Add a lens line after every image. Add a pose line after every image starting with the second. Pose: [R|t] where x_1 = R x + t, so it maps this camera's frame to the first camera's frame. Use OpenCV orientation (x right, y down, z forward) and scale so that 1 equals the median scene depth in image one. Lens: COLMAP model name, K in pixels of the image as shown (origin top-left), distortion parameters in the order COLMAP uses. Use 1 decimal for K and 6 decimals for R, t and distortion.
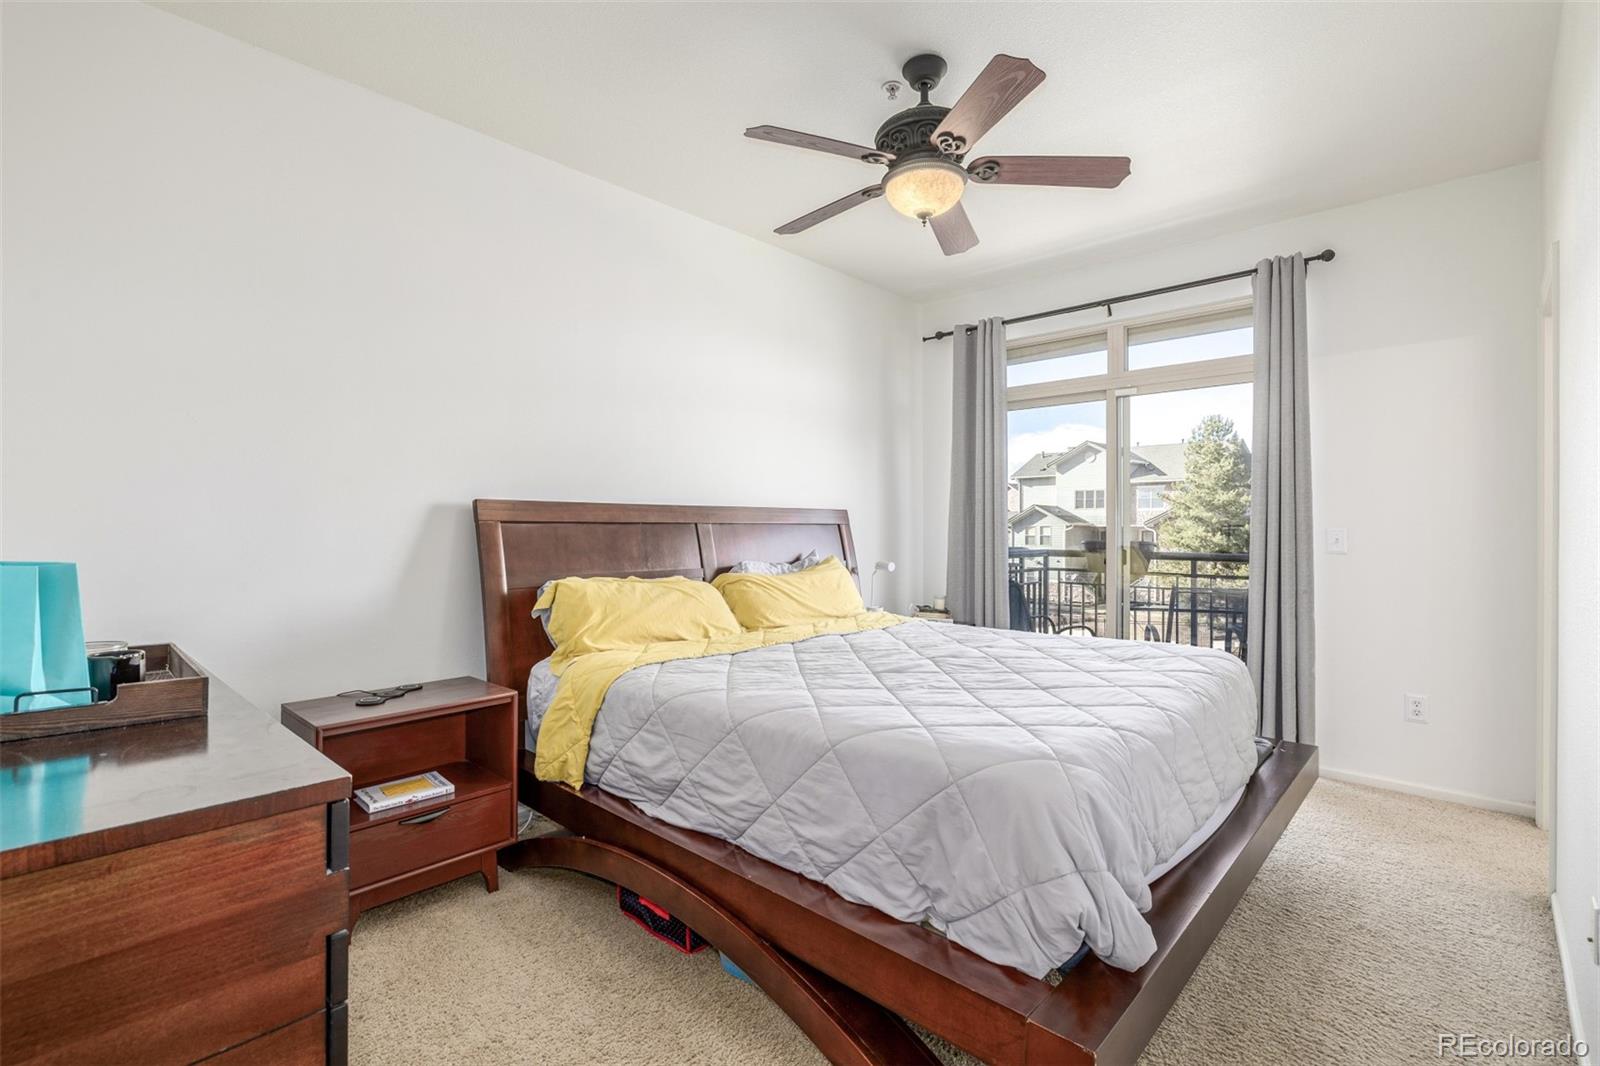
lens RADIAL K [[736.8, 0, 799.2], [0, 736.8, 533.9], [0, 0, 1]] dist [-0.004690, -0.000298]
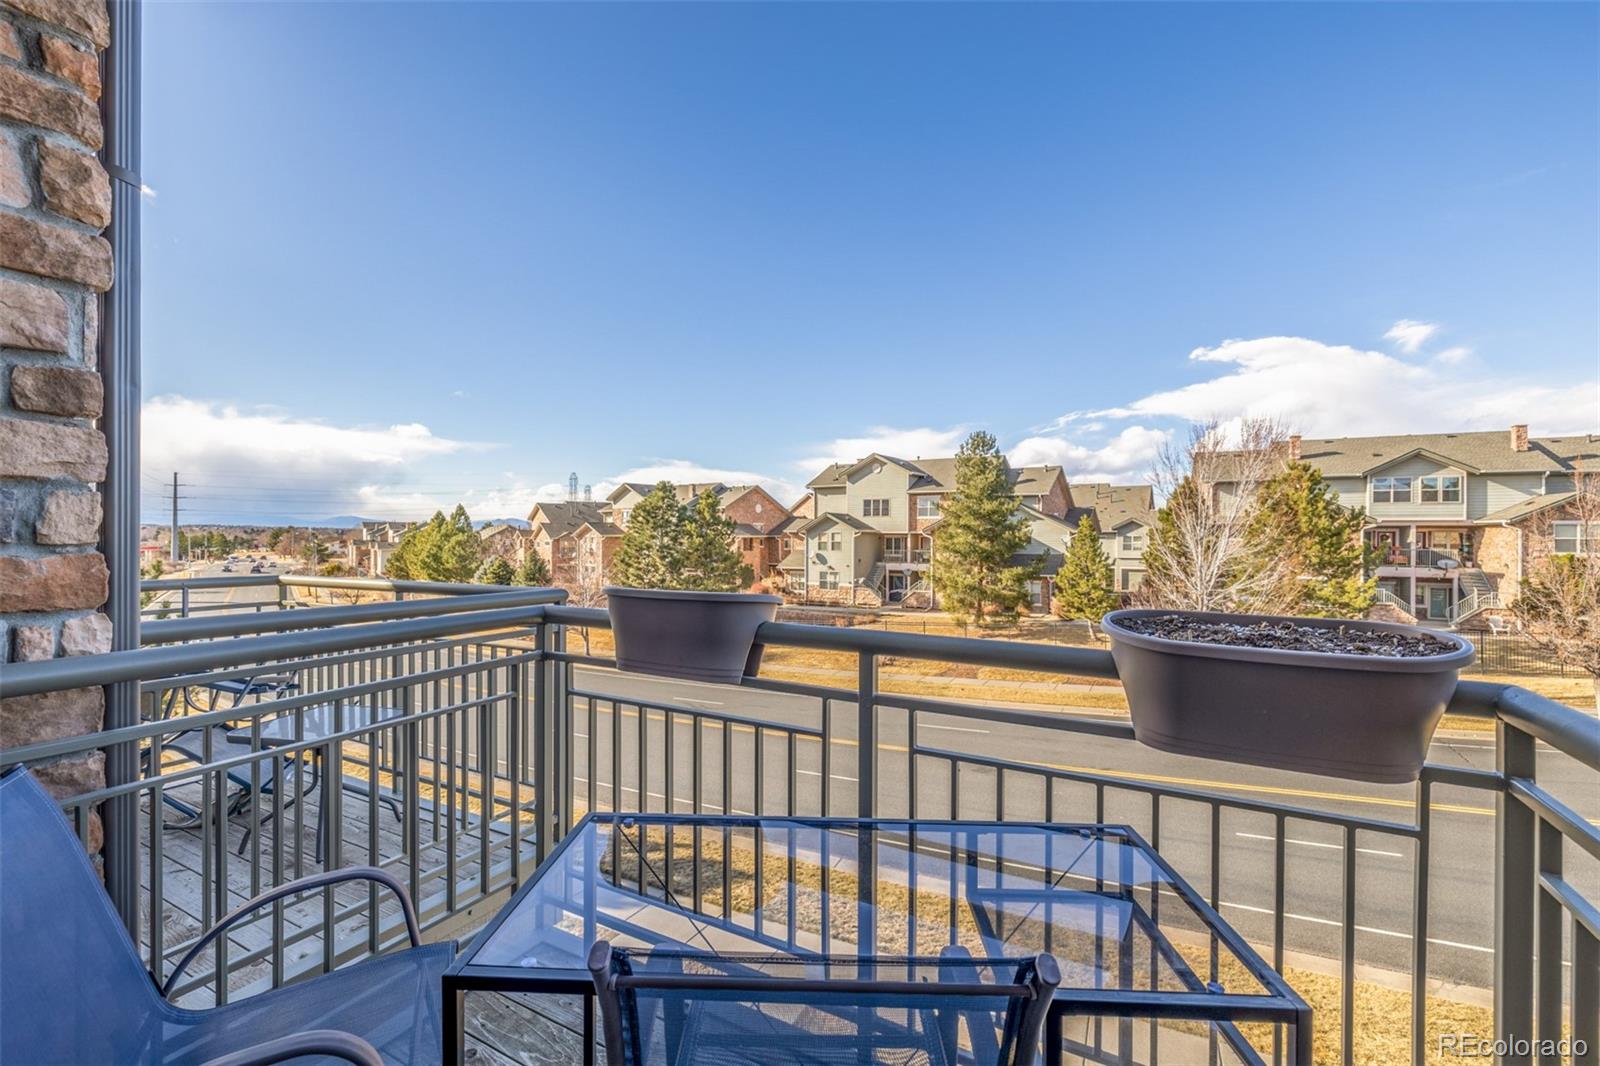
lens RADIAL K [[674.4, 0, 799.1], [0, 674.4, 528.1], [0, 0, 1]] dist [-0.001801, -0.000664]
pose [[0.969876, 0.003069, 0.243580, 0.057402], [0.000731, 0.999879, -0.015508, -0.002915], [-0.243598, 0.015219, 0.969757, 0.093105]]
